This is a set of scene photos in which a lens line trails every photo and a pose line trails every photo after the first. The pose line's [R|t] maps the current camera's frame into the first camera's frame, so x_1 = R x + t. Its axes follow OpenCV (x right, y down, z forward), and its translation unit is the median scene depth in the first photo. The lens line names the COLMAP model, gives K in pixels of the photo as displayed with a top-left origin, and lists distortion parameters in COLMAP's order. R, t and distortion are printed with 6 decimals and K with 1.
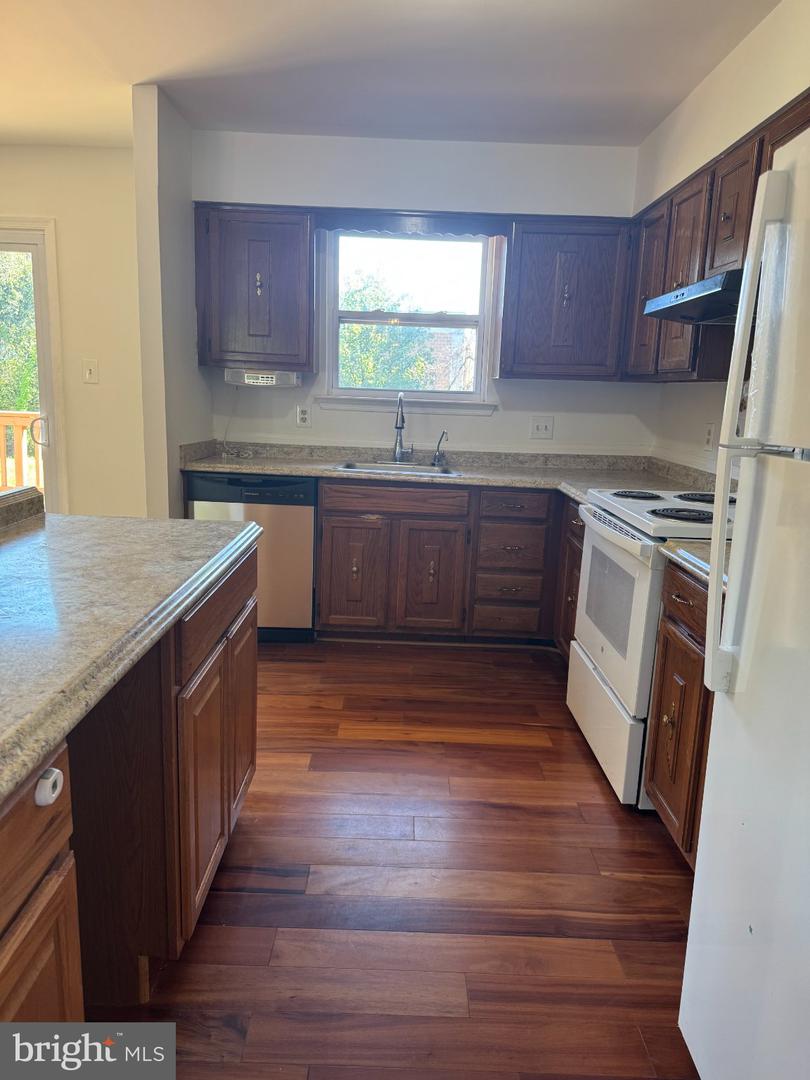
lens RADIAL K [[760.8, 0, 405.0], [0, 760.8, 540.0], [0, 0, 1]] dist [0.086021, -0.116529]
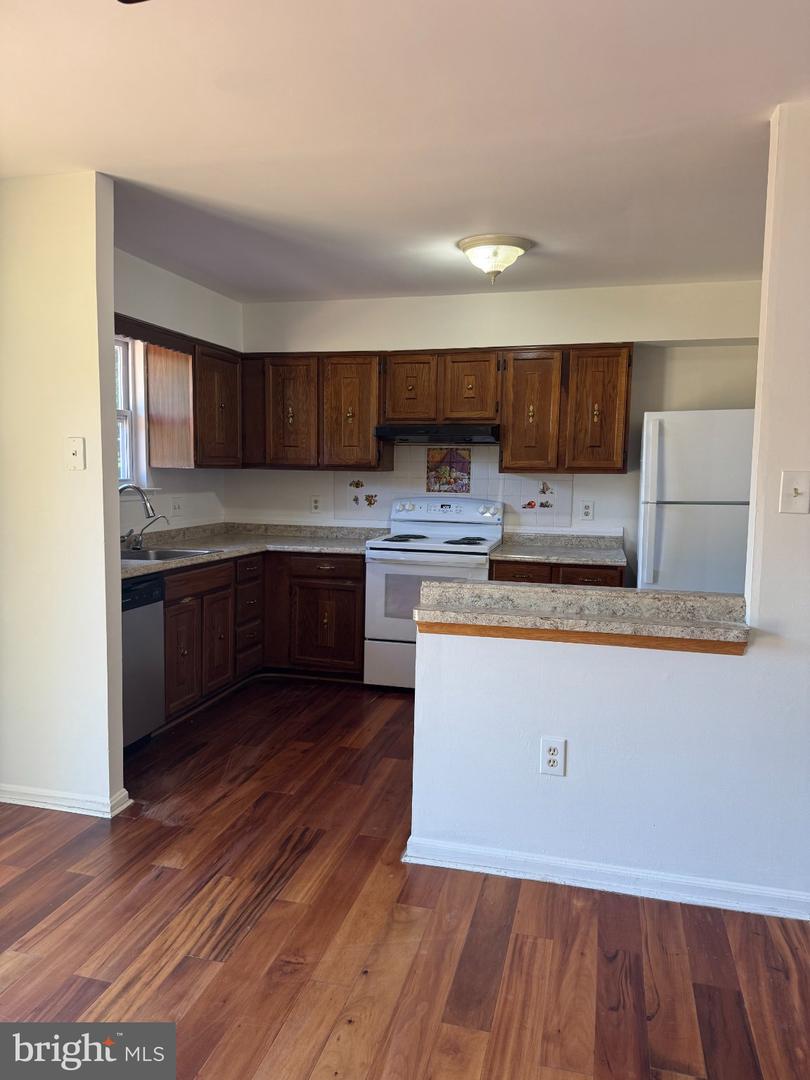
lens RADIAL K [[760.8, 0, 405.0], [0, 760.8, 540.0], [0, 0, 1]] dist [0.086021, -0.116529]
pose [[0.250071, -0.124658, 0.960169, -1.100711], [0.187409, 0.979155, 0.078313, -0.155616], [-0.949917, 0.160360, 0.268221, 0.446595]]
